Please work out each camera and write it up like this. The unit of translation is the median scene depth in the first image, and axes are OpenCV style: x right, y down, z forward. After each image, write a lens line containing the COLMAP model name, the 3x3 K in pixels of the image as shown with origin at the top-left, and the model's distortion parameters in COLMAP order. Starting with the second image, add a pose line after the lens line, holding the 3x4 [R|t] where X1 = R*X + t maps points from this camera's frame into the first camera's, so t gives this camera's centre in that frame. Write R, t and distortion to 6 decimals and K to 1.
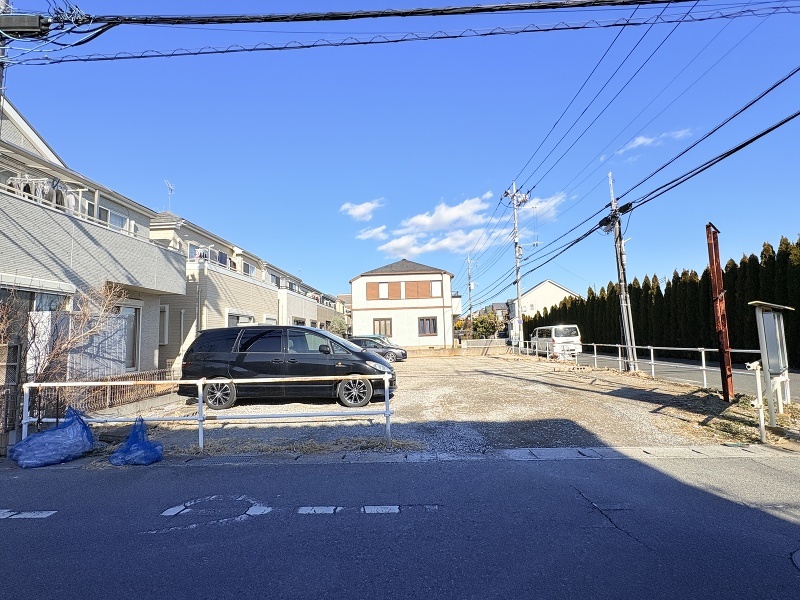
lens RADIAL K [[404.8, 0, 402.2], [0, 404.8, 295.5], [0, 0, 1]] dist [0.020266, 0.000564]
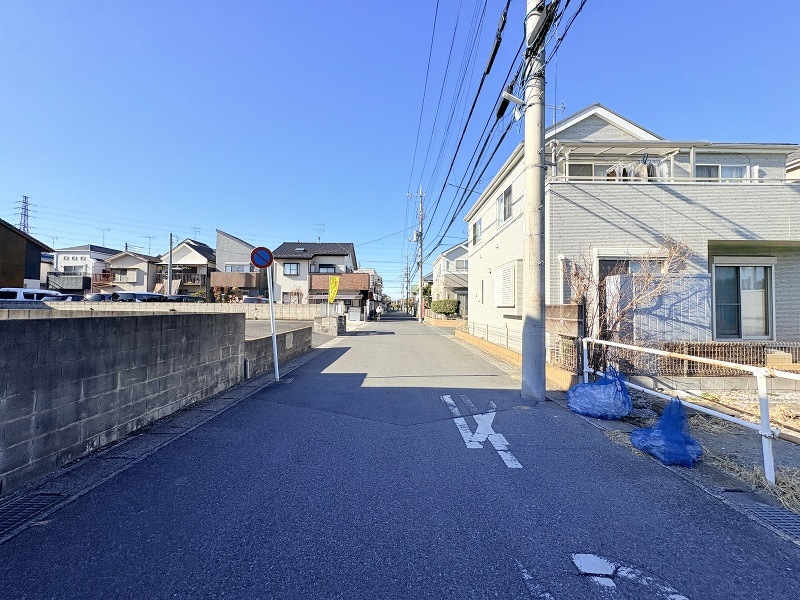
lens RADIAL K [[317.6, 0, 402.6], [0, 317.6, 297.9], [0, 0, 1]] dist [0.004183, 0.000494]
pose [[0.046311, -0.001046, -0.998927, -0.033179], [0.092887, 0.995671, 0.003264, 0.037388], [0.994599, -0.092938, 0.046207, 0.330478]]
